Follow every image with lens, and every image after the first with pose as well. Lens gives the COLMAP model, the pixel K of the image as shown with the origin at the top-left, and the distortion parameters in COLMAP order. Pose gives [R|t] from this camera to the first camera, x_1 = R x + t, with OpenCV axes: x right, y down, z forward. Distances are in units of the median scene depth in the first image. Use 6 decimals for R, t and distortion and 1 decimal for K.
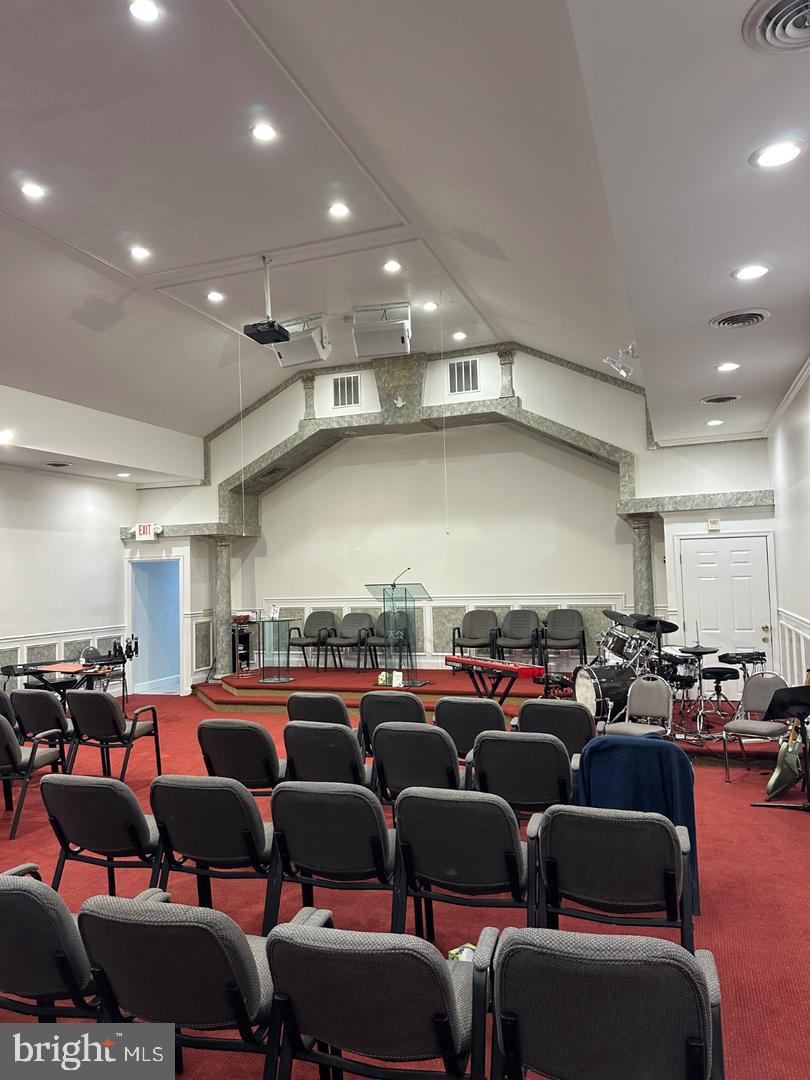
lens RADIAL K [[753.1, 0, 398.4], [0, 753.1, 540.9], [0, 0, 1]] dist [0.071524, -0.046650]
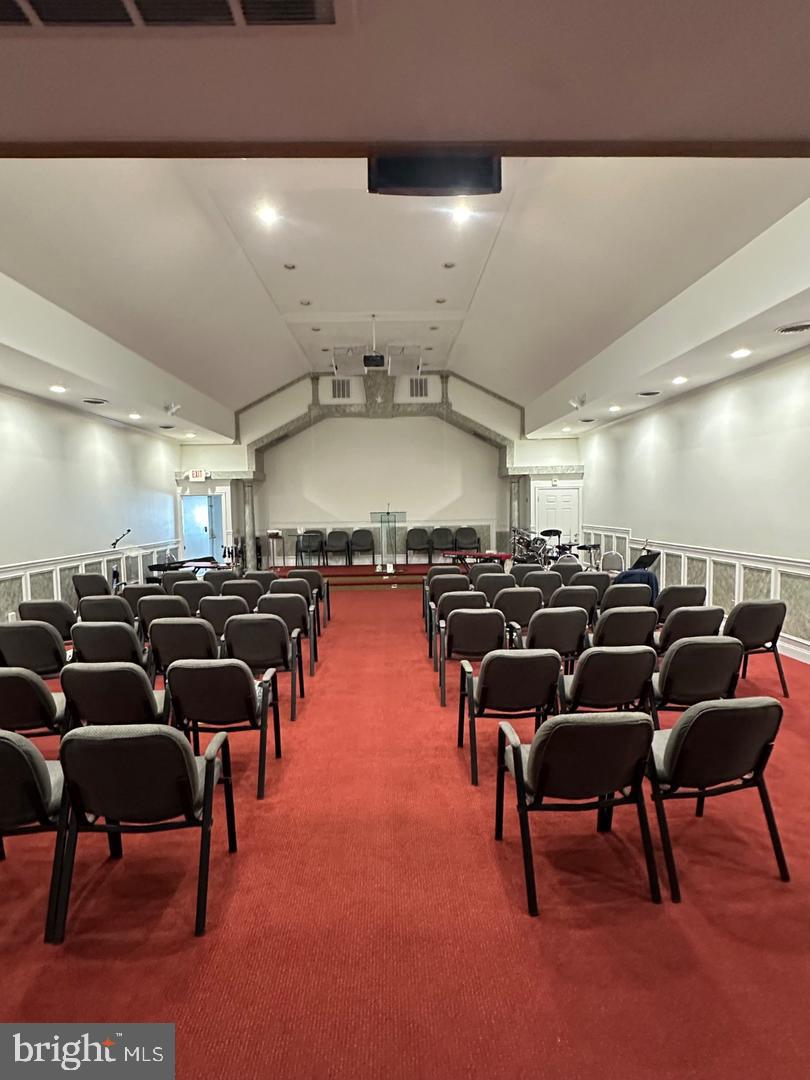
lens RADIAL K [[543.4, 0, 403.5], [0, 543.4, 542.4], [0, 0, 1]] dist [-0.002705, 0.001649]
pose [[0.930177, -0.012585, 0.366895, -0.371015], [-0.023974, 0.995196, 0.094919, 0.007714], [-0.366327, -0.097087, 0.925407, -0.121254]]
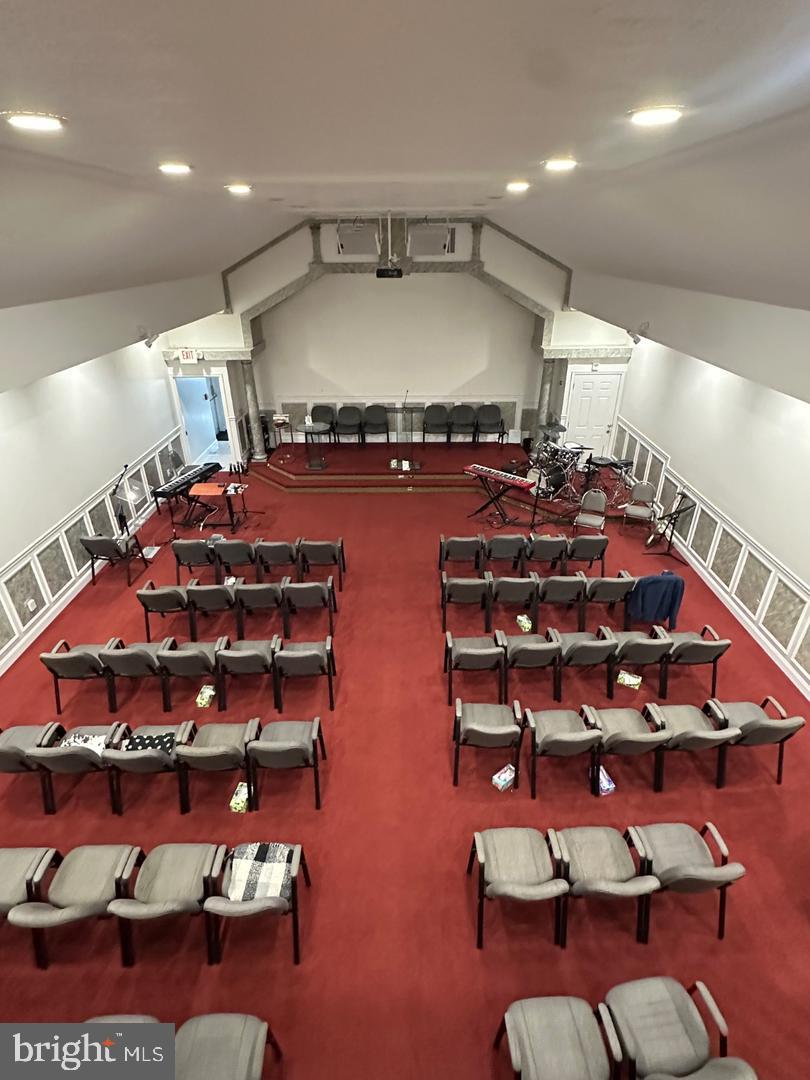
lens RADIAL K [[543.4, 0, 404.5], [0, 543.4, 538.6], [0, 0, 1]] dist [-0.002705, 0.001649]
pose [[0.938974, -0.144127, 0.312338, -0.341360], [-0.035127, 0.863070, 0.503862, -0.233771], [-0.342190, -0.484085, 0.805337, -0.006515]]
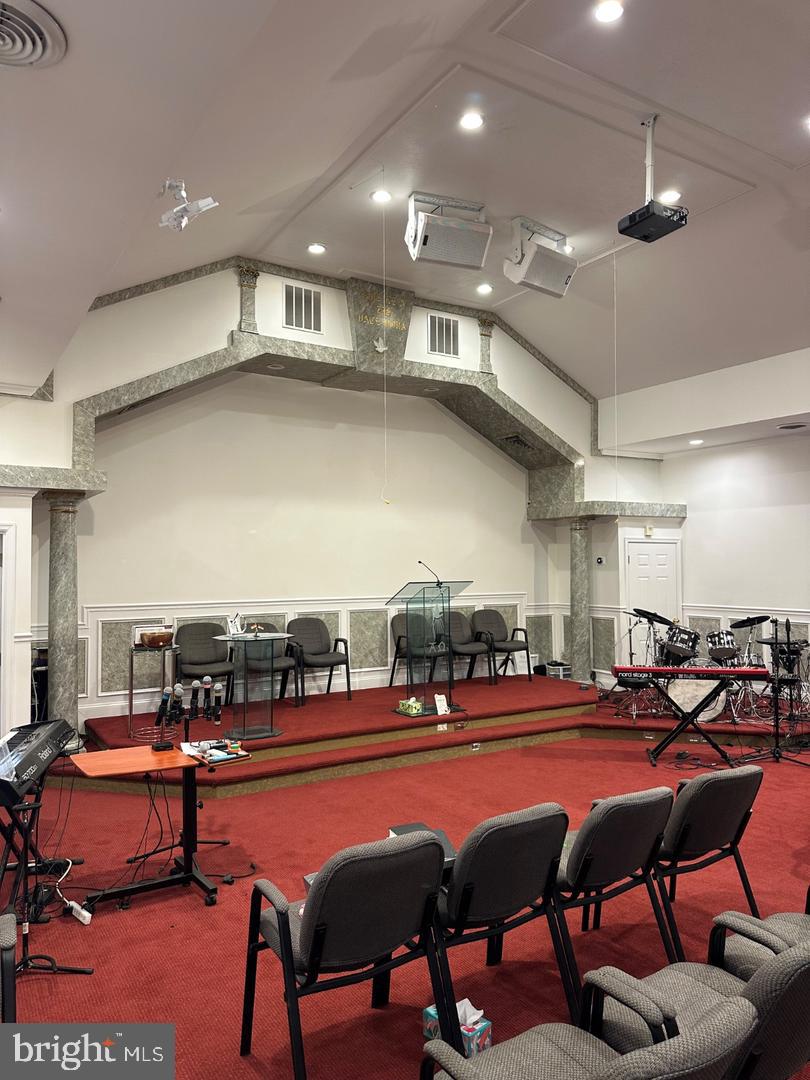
lens RADIAL K [[753.1, 0, 412.0], [0, 753.1, 537.7], [0, 0, 1]] dist [0.071524, -0.046650]
pose [[0.608202, 0.053688, 0.791965, -0.565840], [-0.047687, 0.998379, -0.031060, 0.033451], [-0.792349, -0.018876, 0.609776, 0.488594]]
